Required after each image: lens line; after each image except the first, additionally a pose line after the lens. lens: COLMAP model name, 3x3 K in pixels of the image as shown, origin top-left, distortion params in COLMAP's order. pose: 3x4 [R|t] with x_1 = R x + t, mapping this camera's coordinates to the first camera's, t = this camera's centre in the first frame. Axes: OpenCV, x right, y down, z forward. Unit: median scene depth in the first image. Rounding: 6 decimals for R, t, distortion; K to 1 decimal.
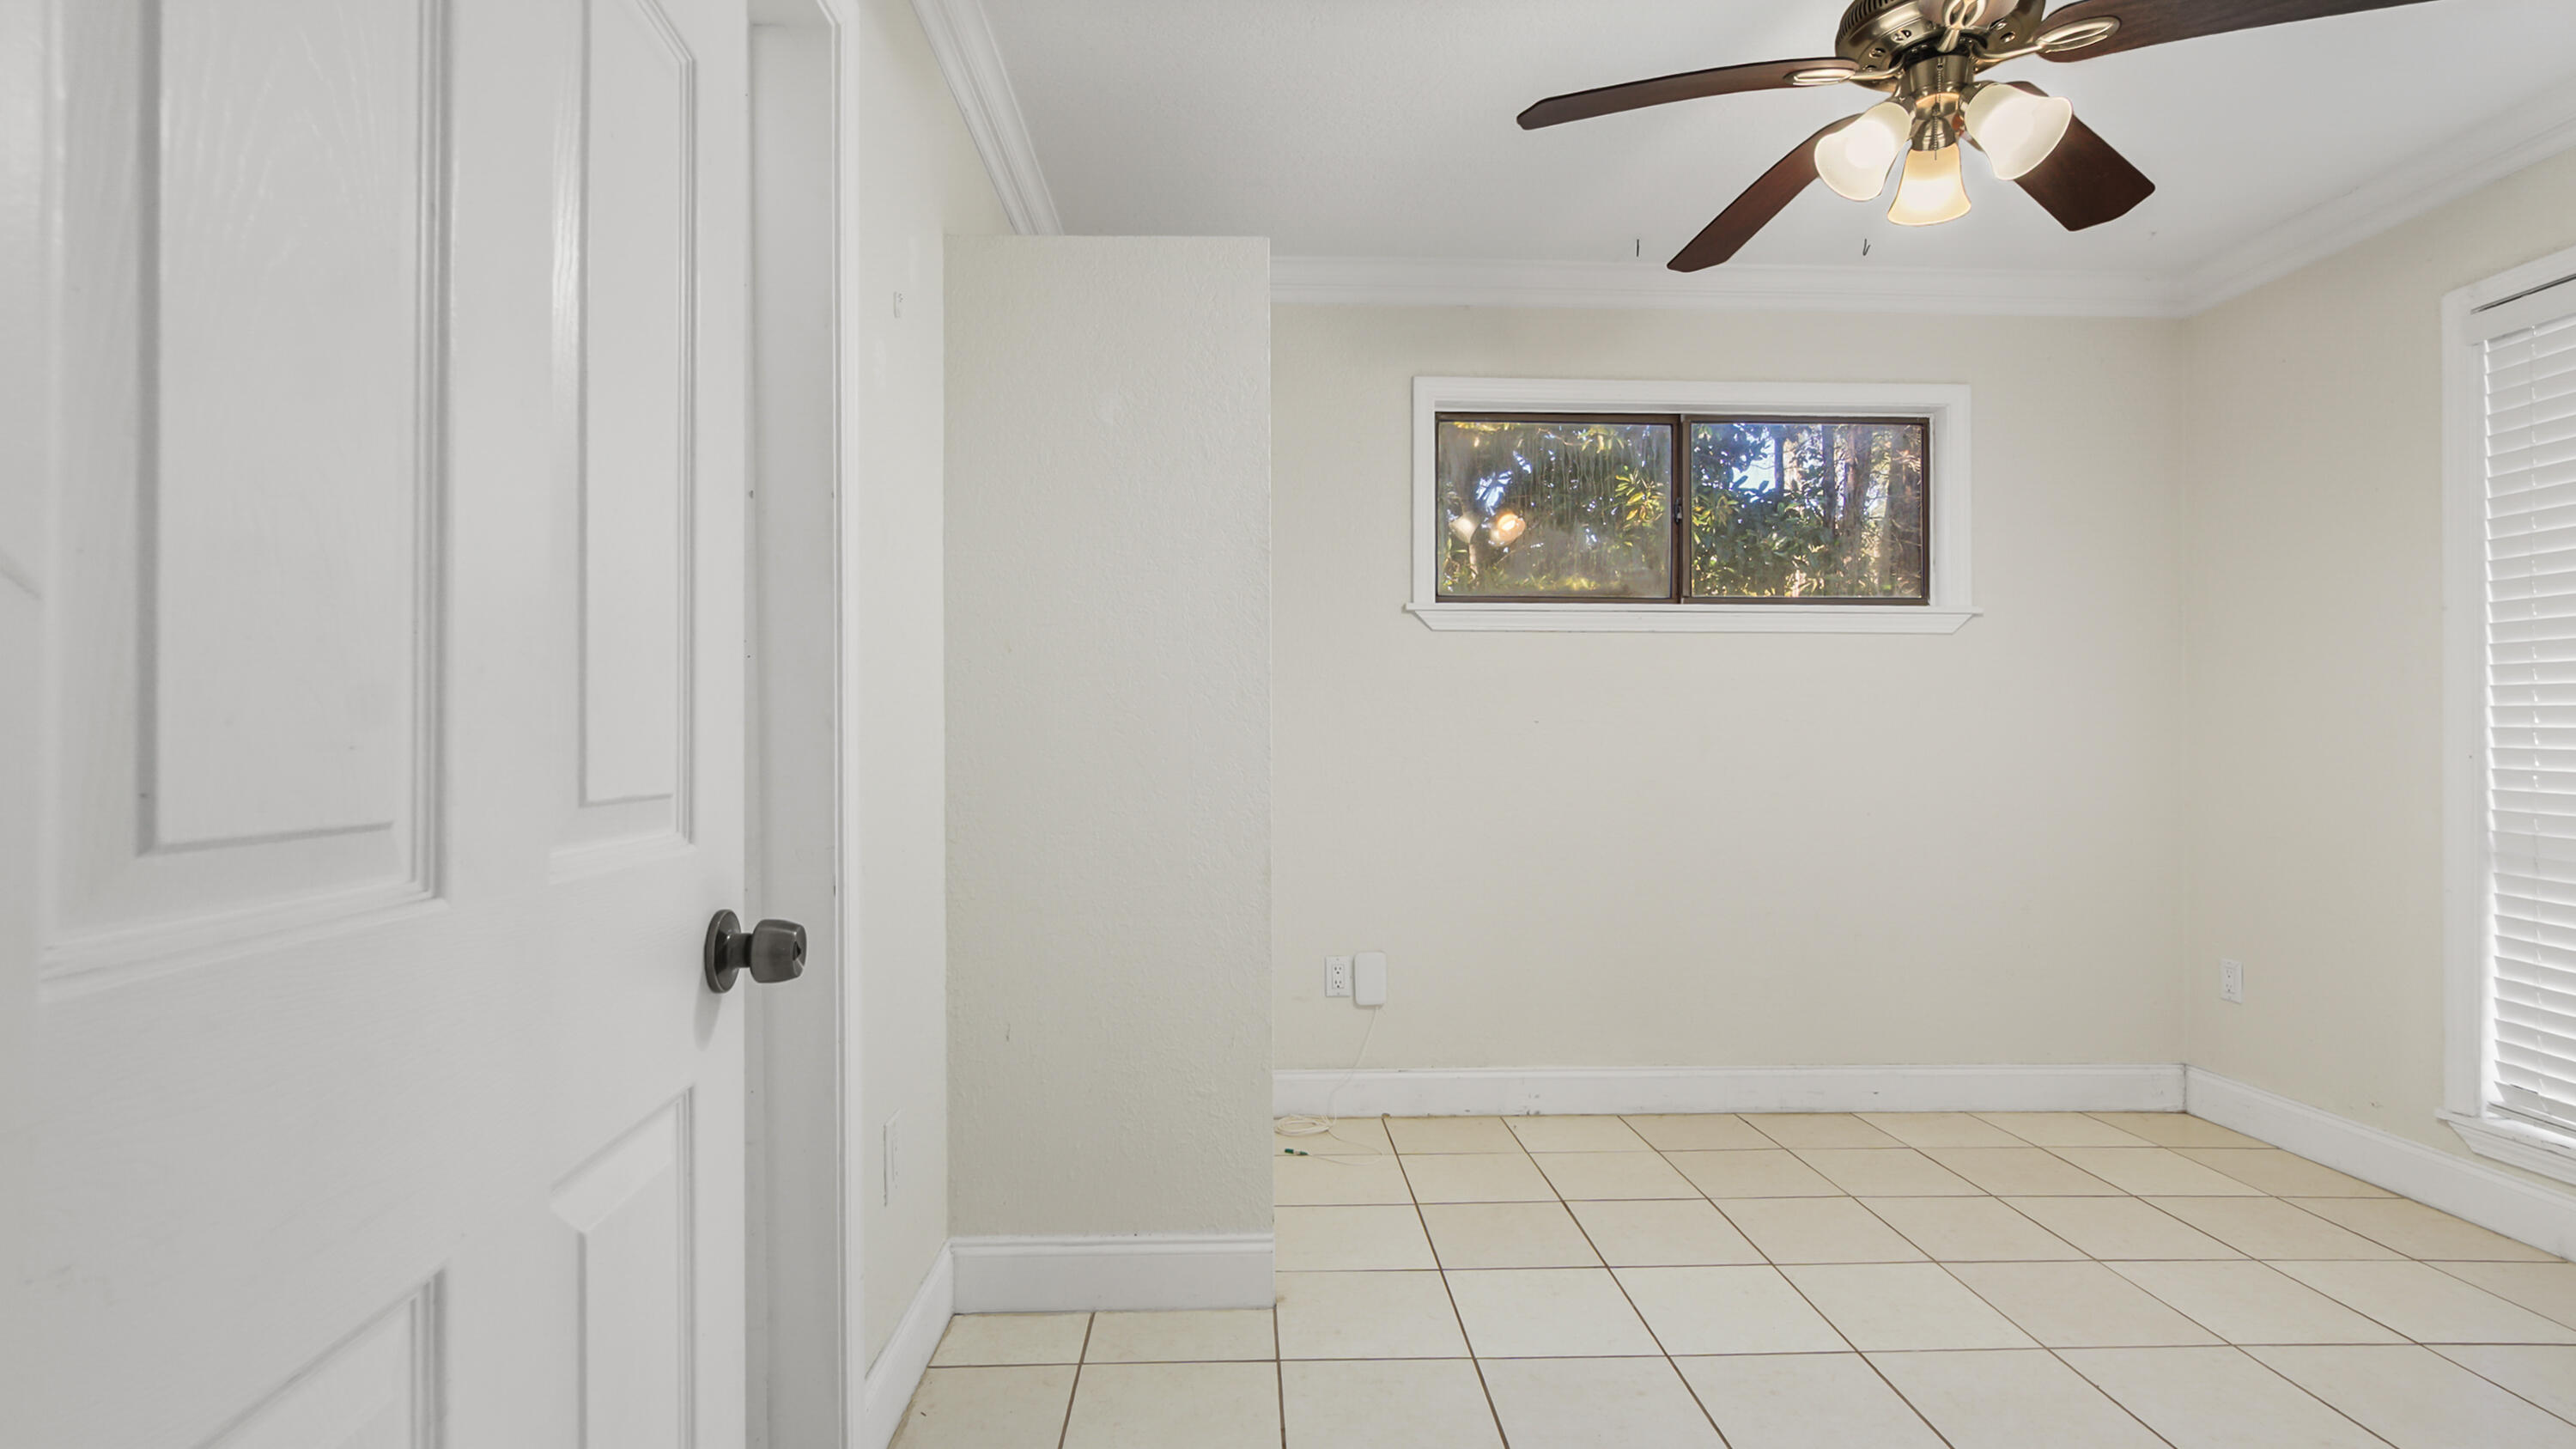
lens RADIAL K [[1171.2, 0, 1295.8], [0, 1171.2, 729.9], [0, 0, 1]] dist [-0.016493, -0.000020]
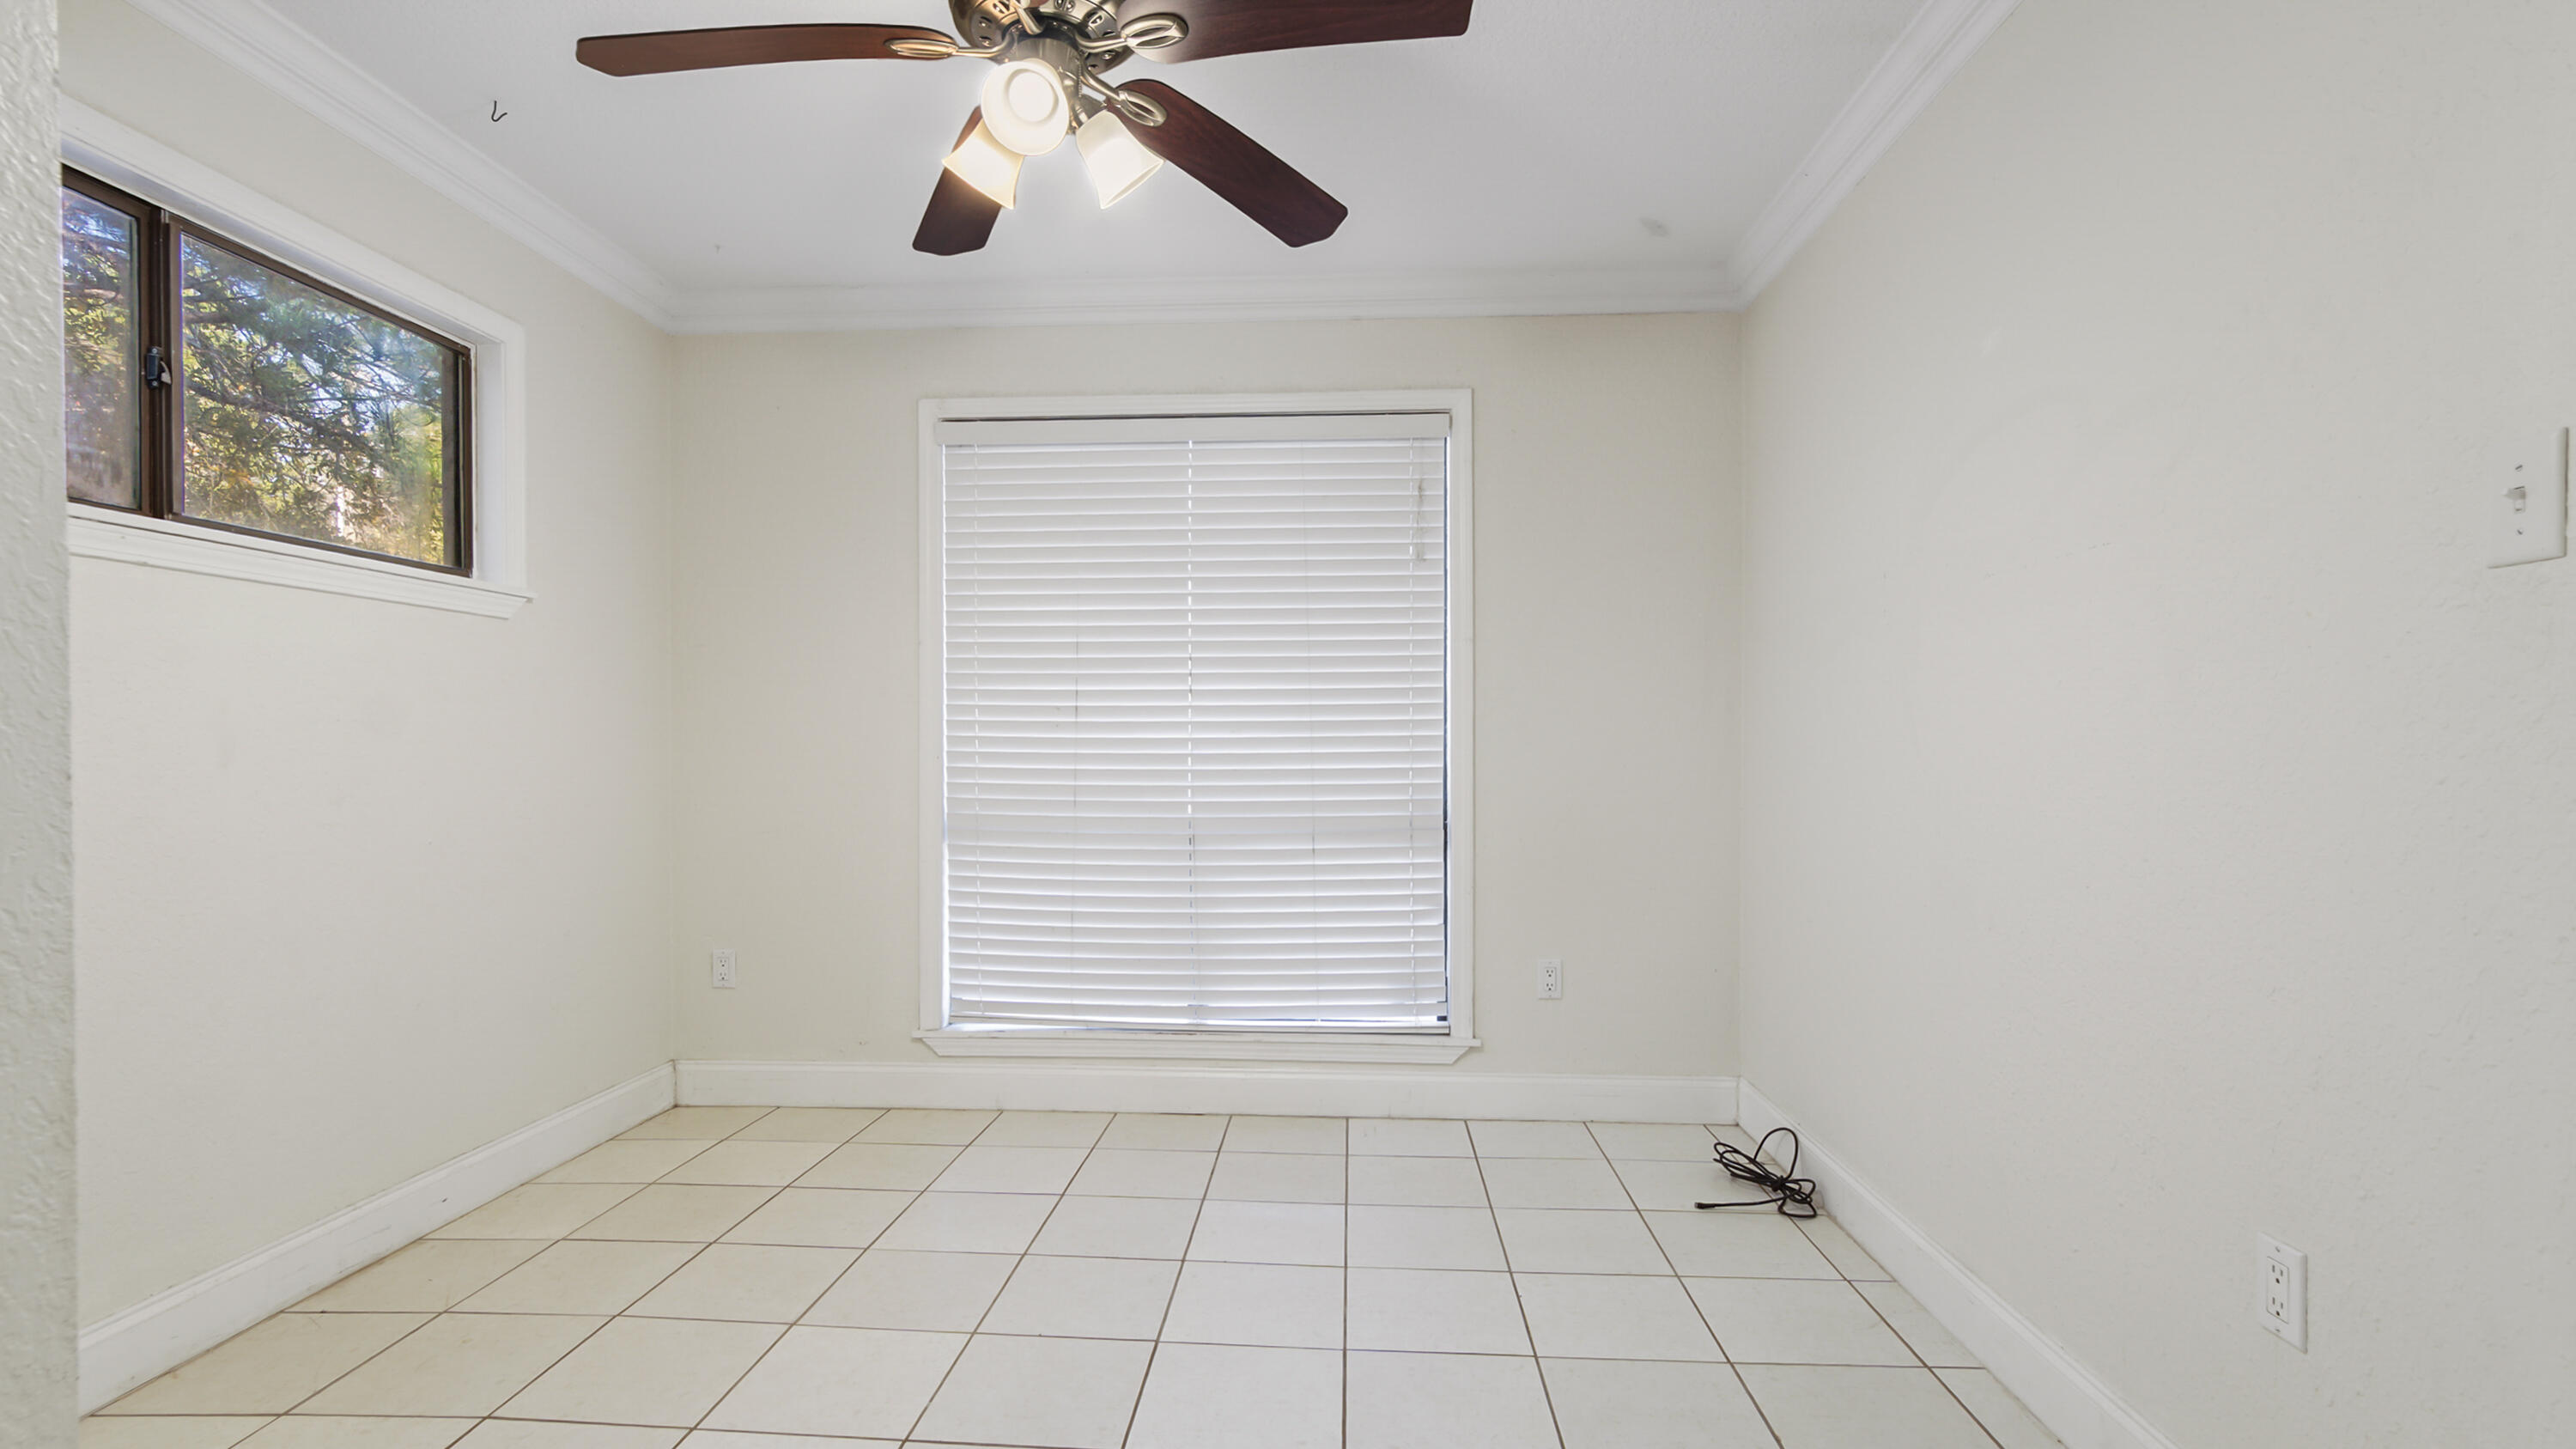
lens RADIAL K [[1171.2, 0, 1295.4], [0, 1171.2, 745.2], [0, 0, 1]] dist [-0.016493, -0.000020]
pose [[0.093582, -0.002517, 0.995608, -0.220237], [-0.009499, 0.999949, 0.003421, 0.000649], [-0.995566, -0.009777, 0.093553, 0.373816]]
